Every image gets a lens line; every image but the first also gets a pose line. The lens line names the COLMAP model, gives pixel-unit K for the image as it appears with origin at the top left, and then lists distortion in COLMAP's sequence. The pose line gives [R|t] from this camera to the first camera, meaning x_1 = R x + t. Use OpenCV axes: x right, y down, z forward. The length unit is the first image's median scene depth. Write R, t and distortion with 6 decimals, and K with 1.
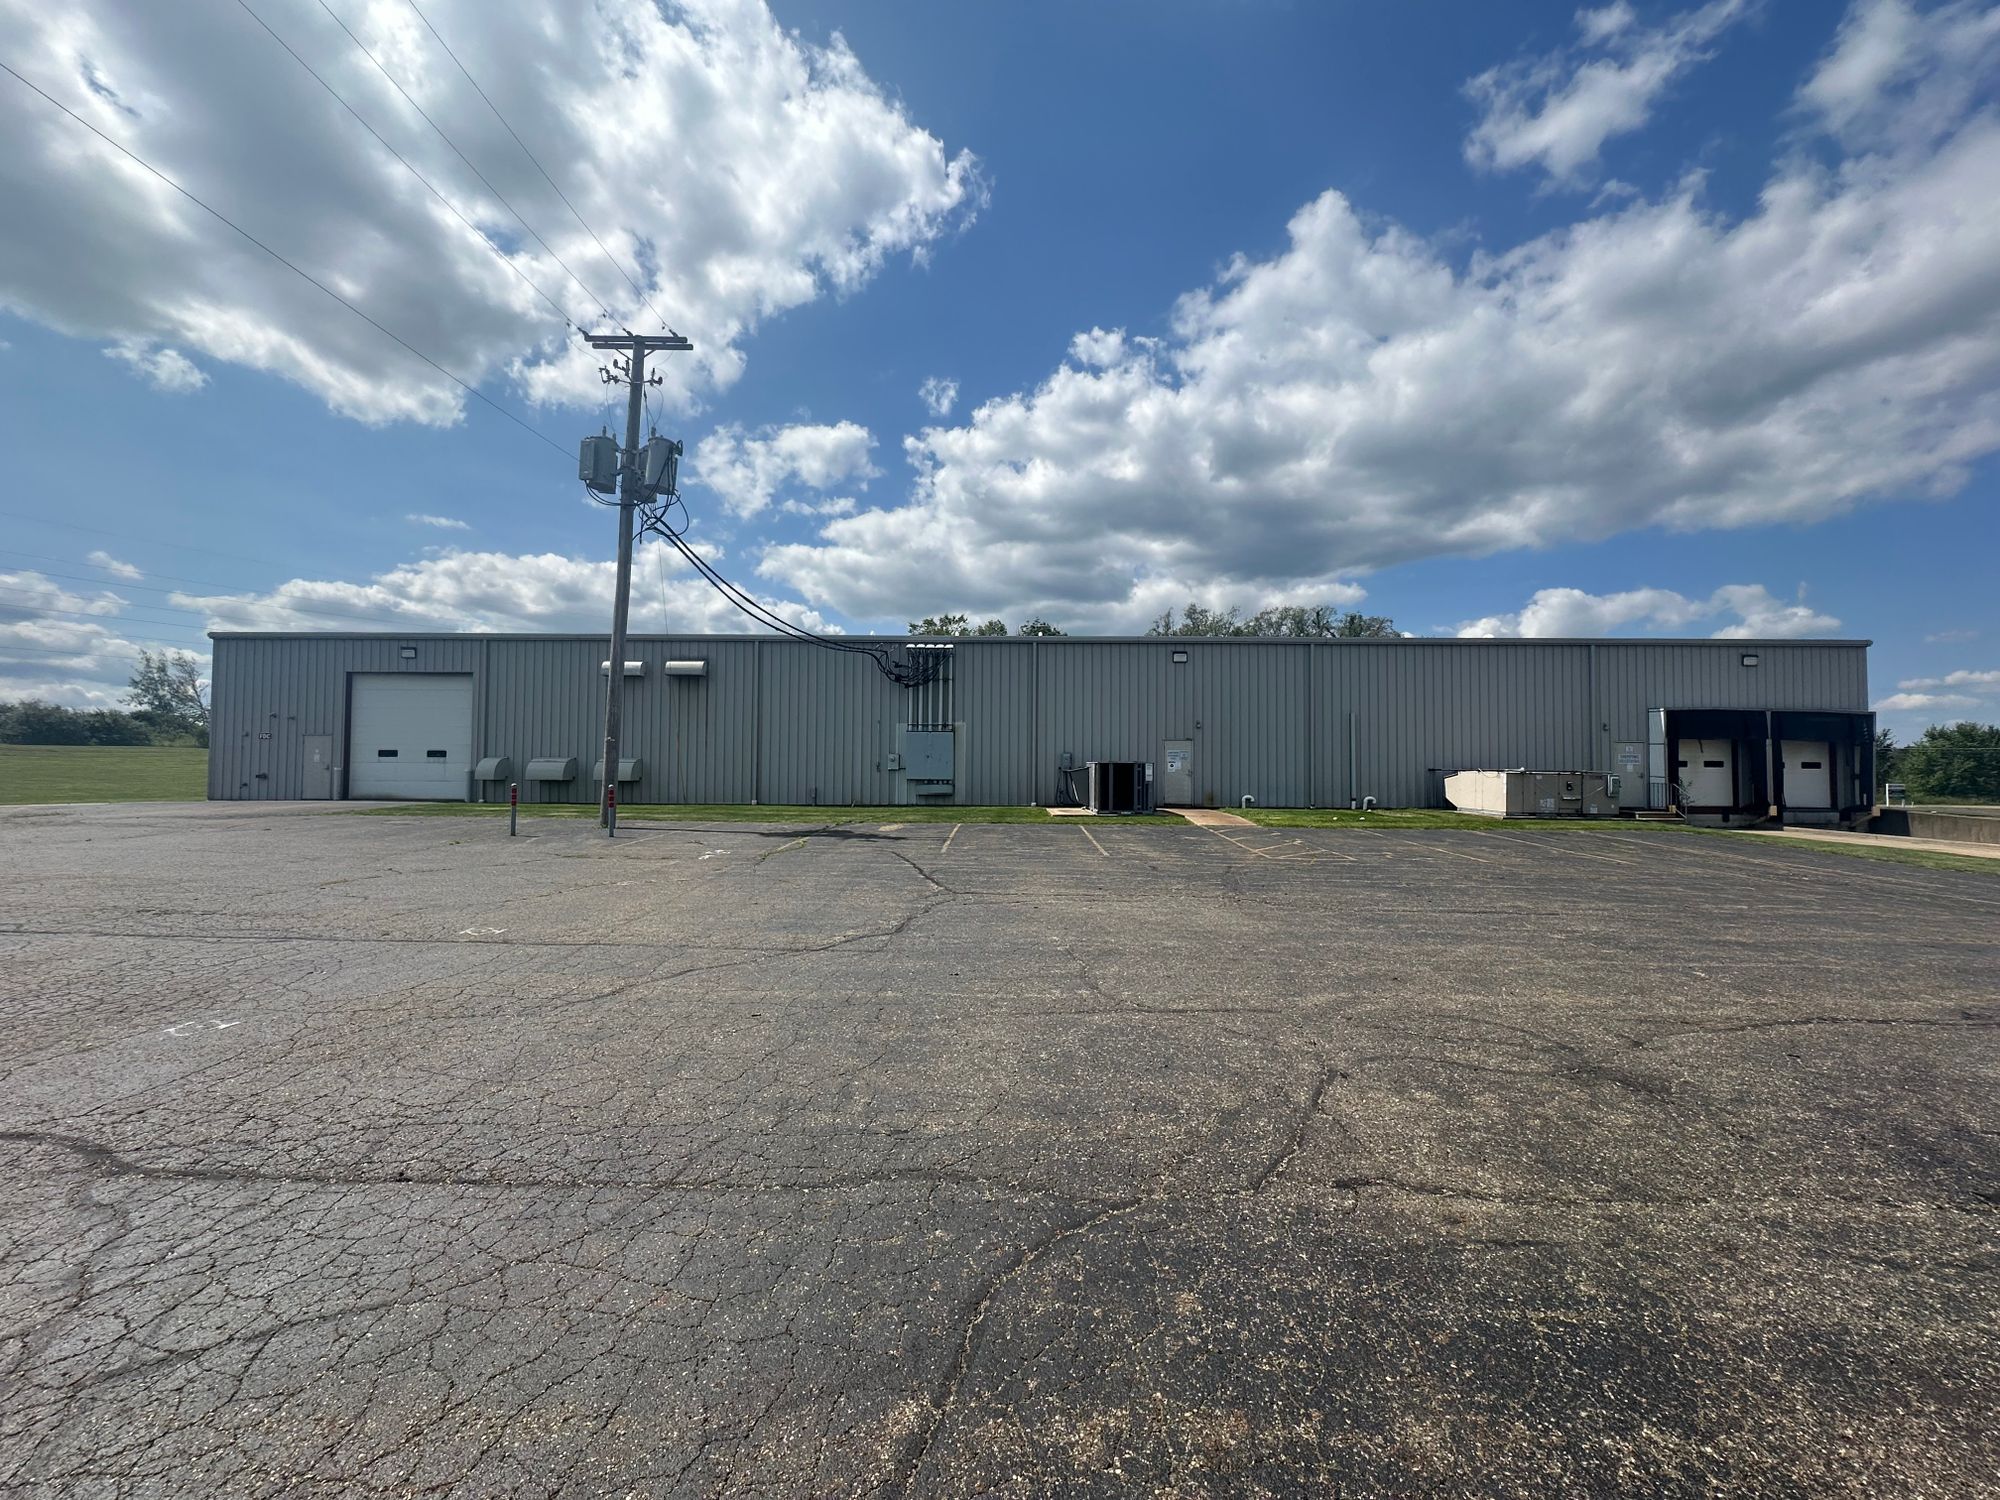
lens RADIAL K [[792.2, 0, 1017.6], [0, 792.2, 725.8], [0, 0, 1]] dist [-0.000139, 0.000209]
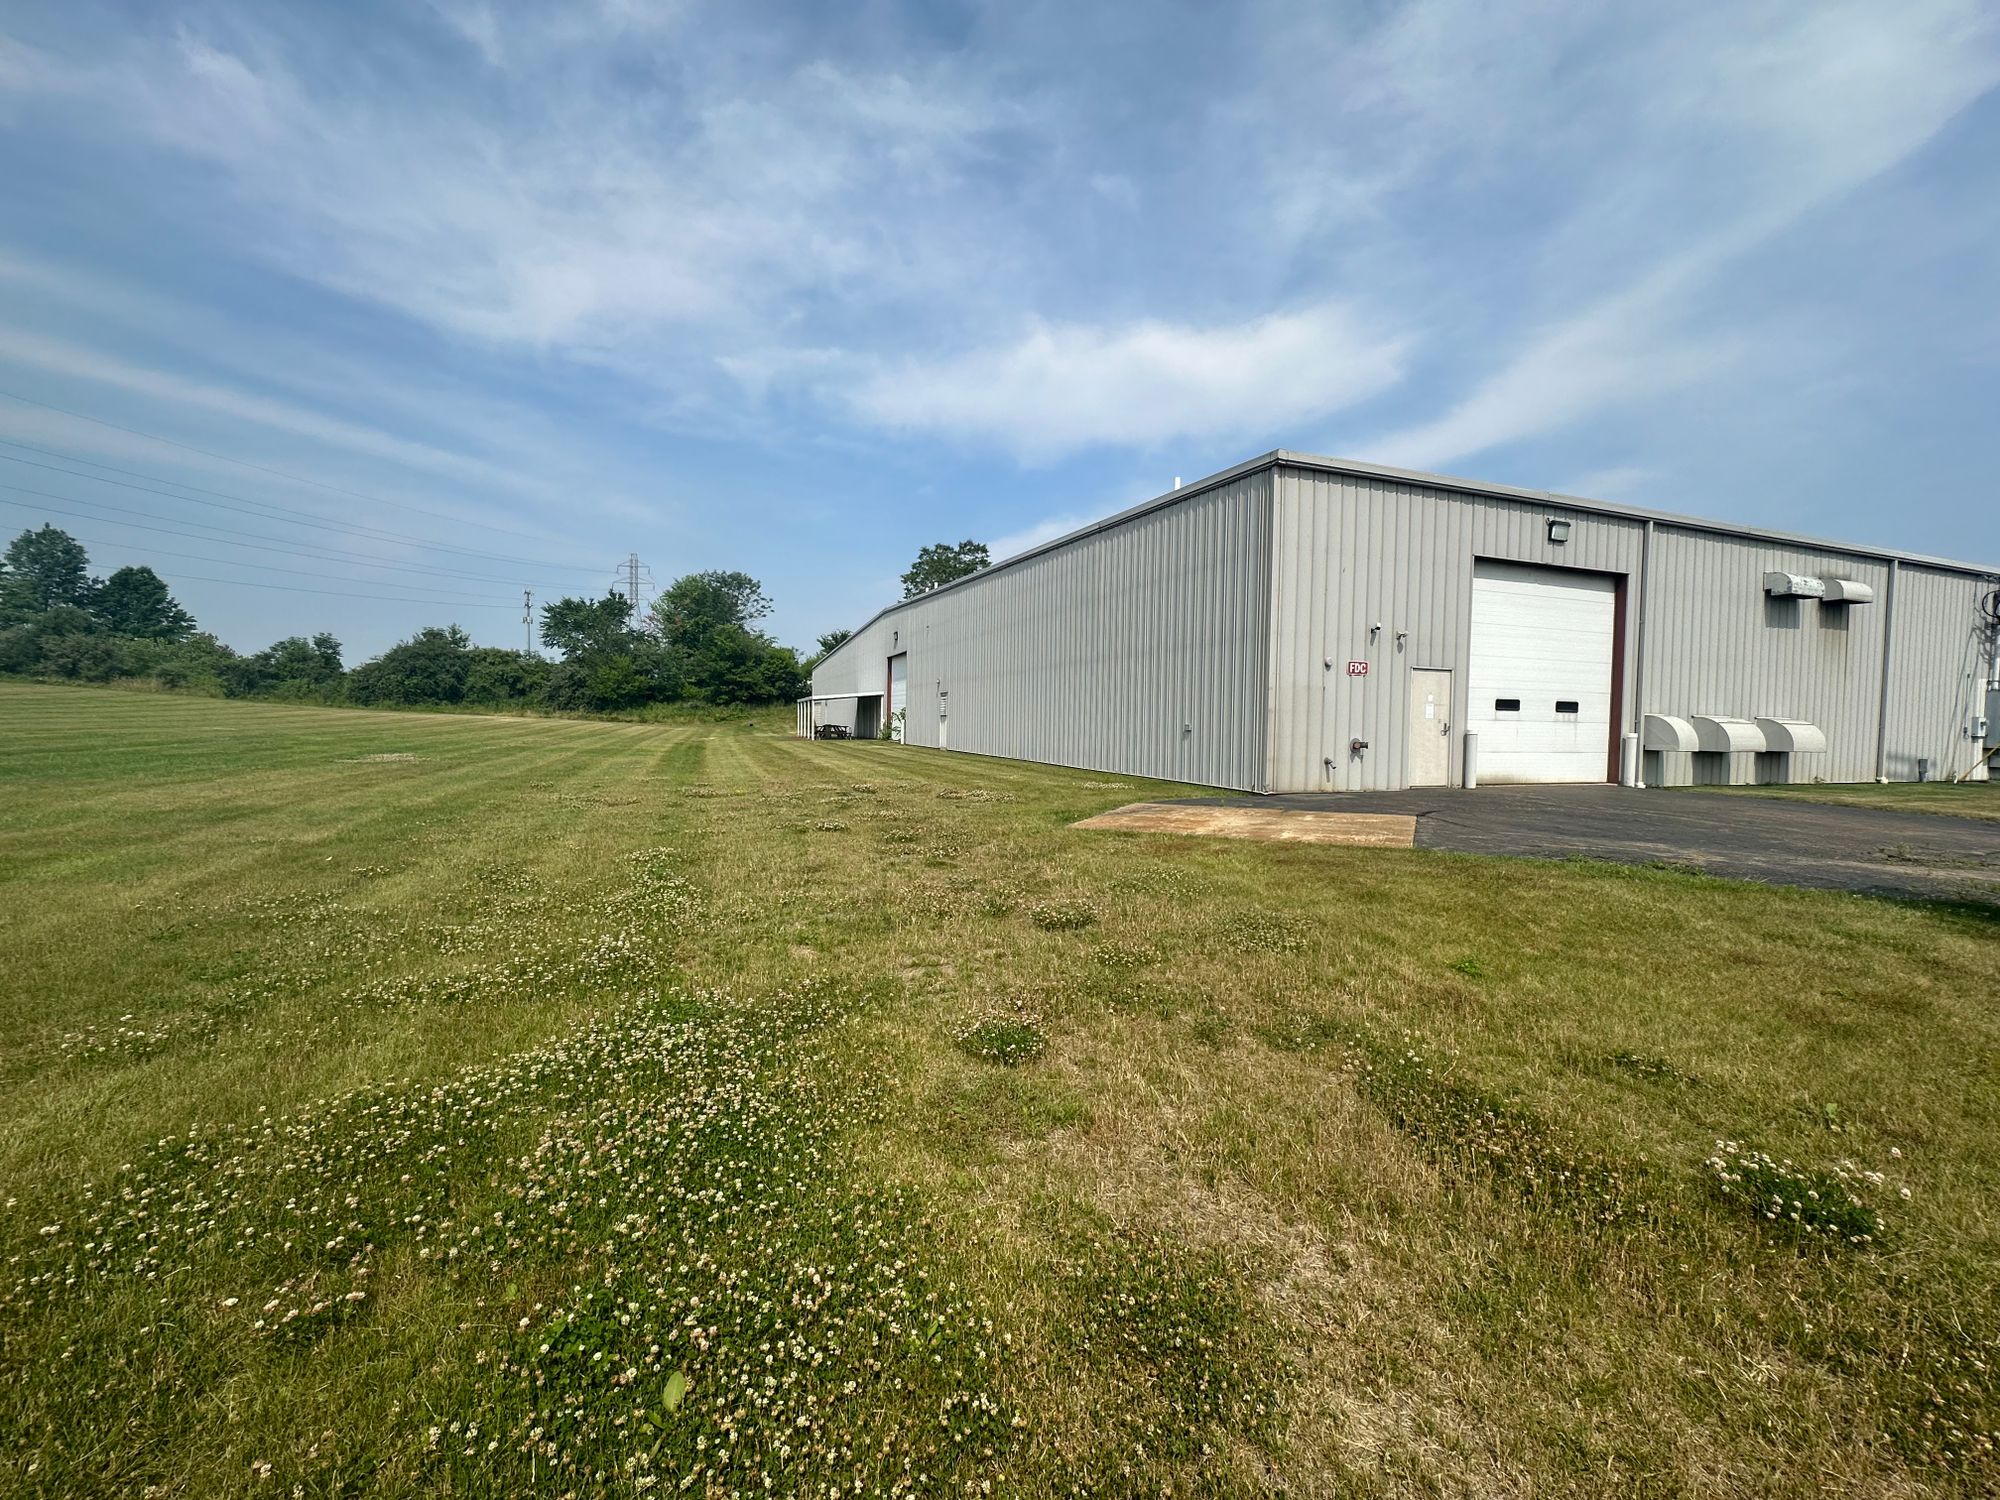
lens RADIAL K [[798.0, 0, 998.3], [0, 798.0, 749.7], [0, 0, 1]] dist [-0.002449, 0.000311]
pose [[0.940811, -0.001758, 0.338928, -1.358222], [-0.035077, 0.994112, 0.102524, 0.020442], [-0.337112, -0.108344, 0.935210, 0.578827]]
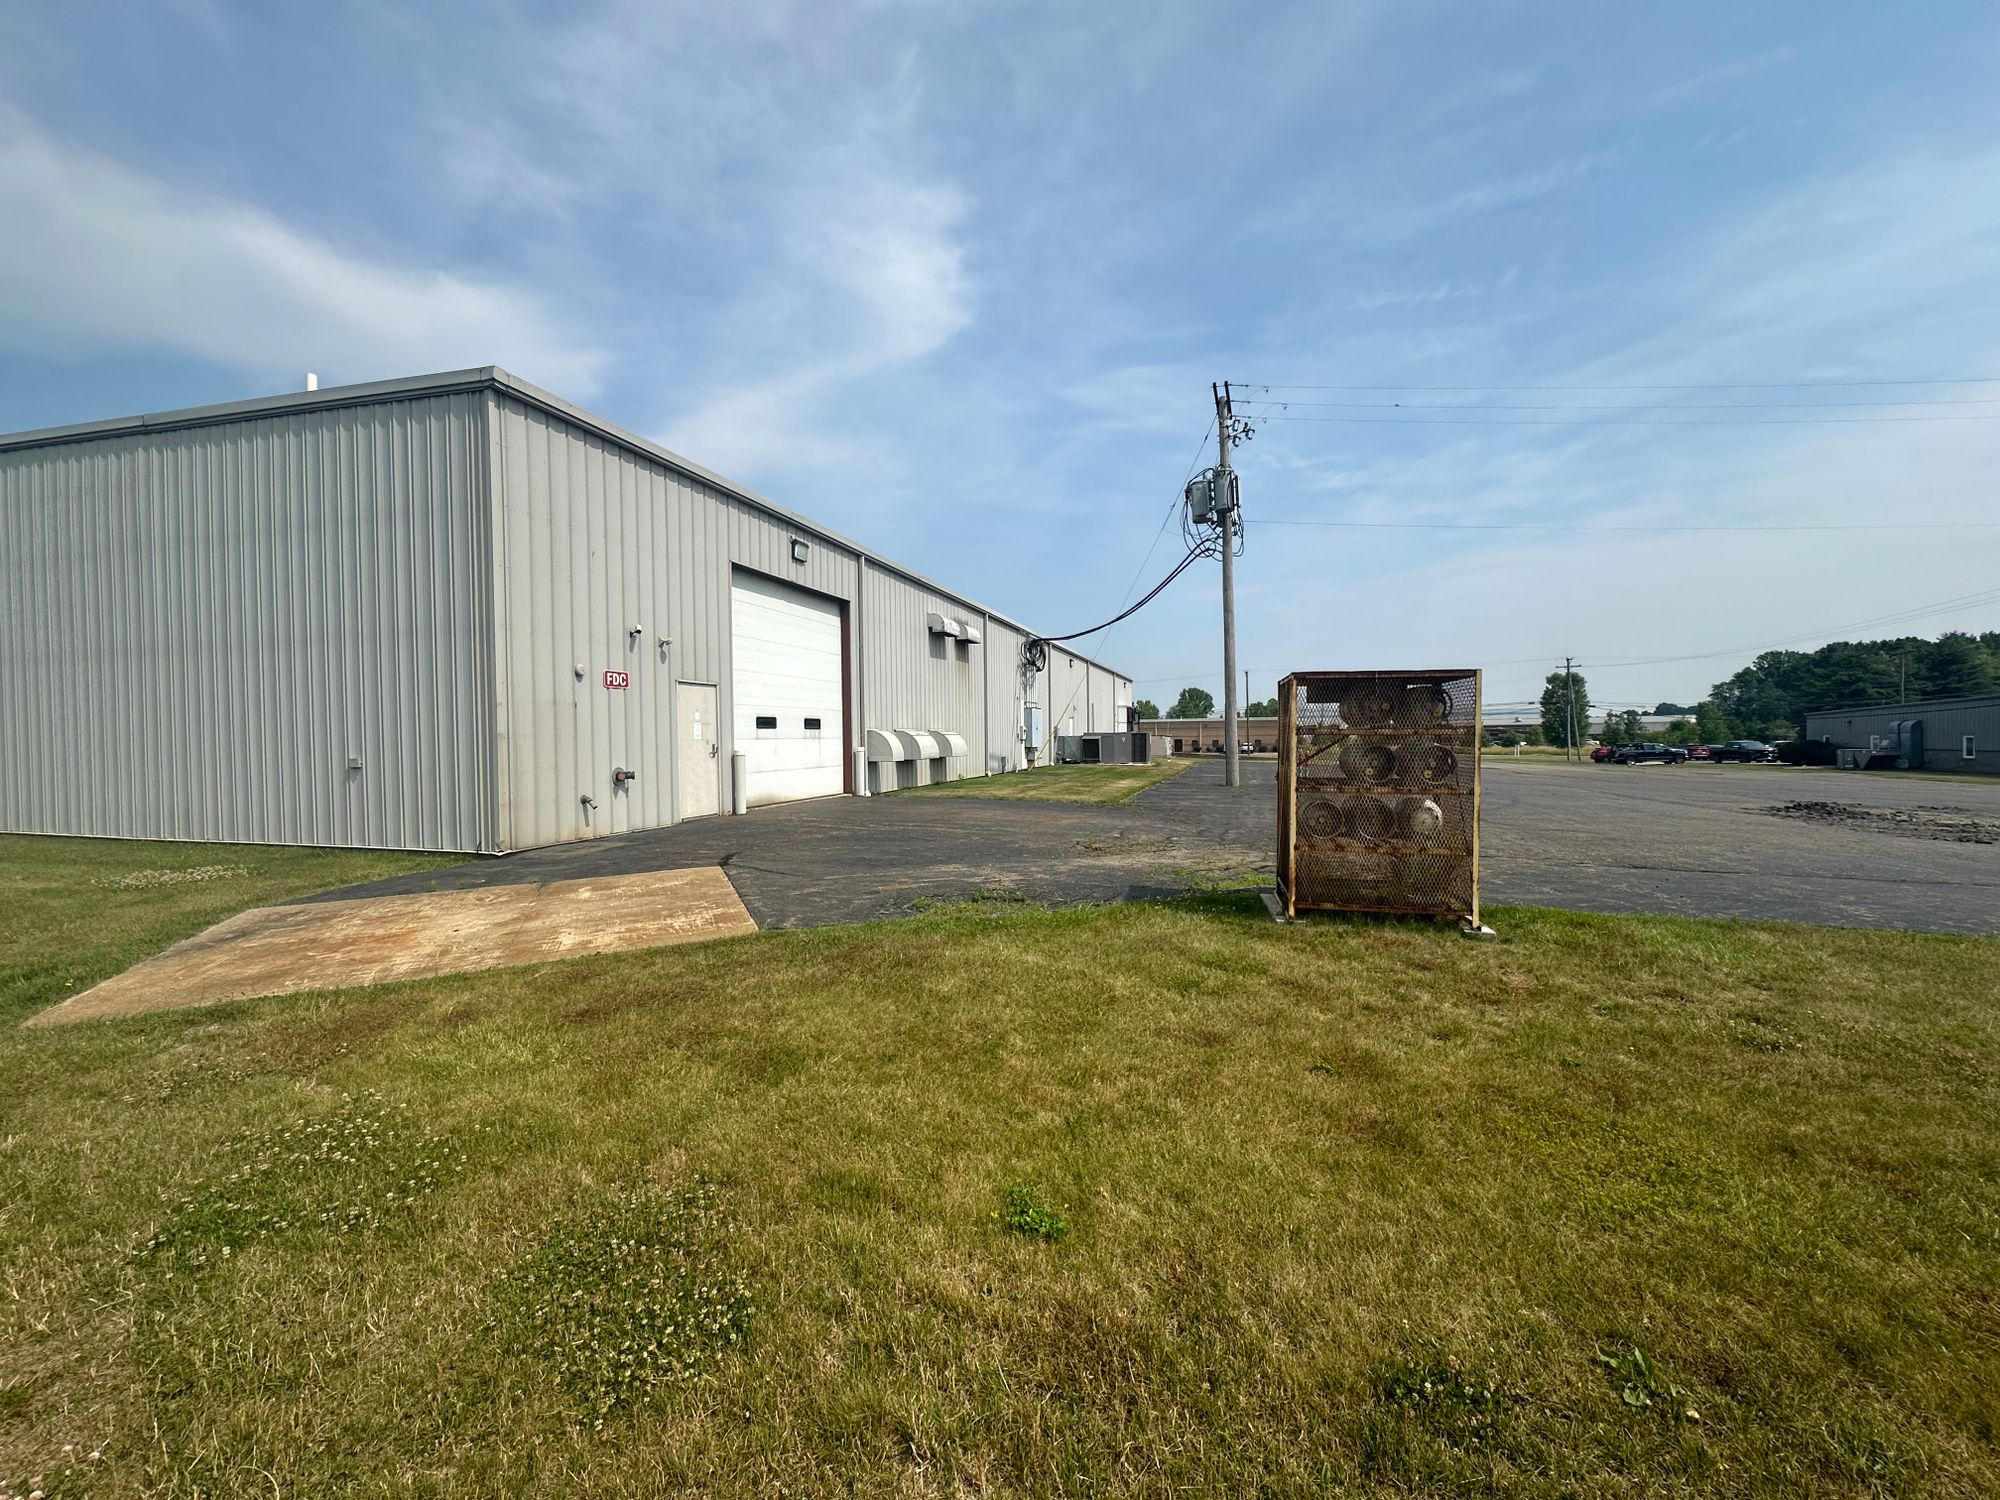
lens RADIAL K [[798.0, 0, 998.3], [0, 798.0, 749.7], [0, 0, 1]] dist [-0.002449, 0.000311]
pose [[0.301117, -0.025208, 0.953254, -1.297422], [-0.052058, 0.997725, 0.042828, 0.020933], [-0.952165, -0.062521, 0.299120, 0.677307]]
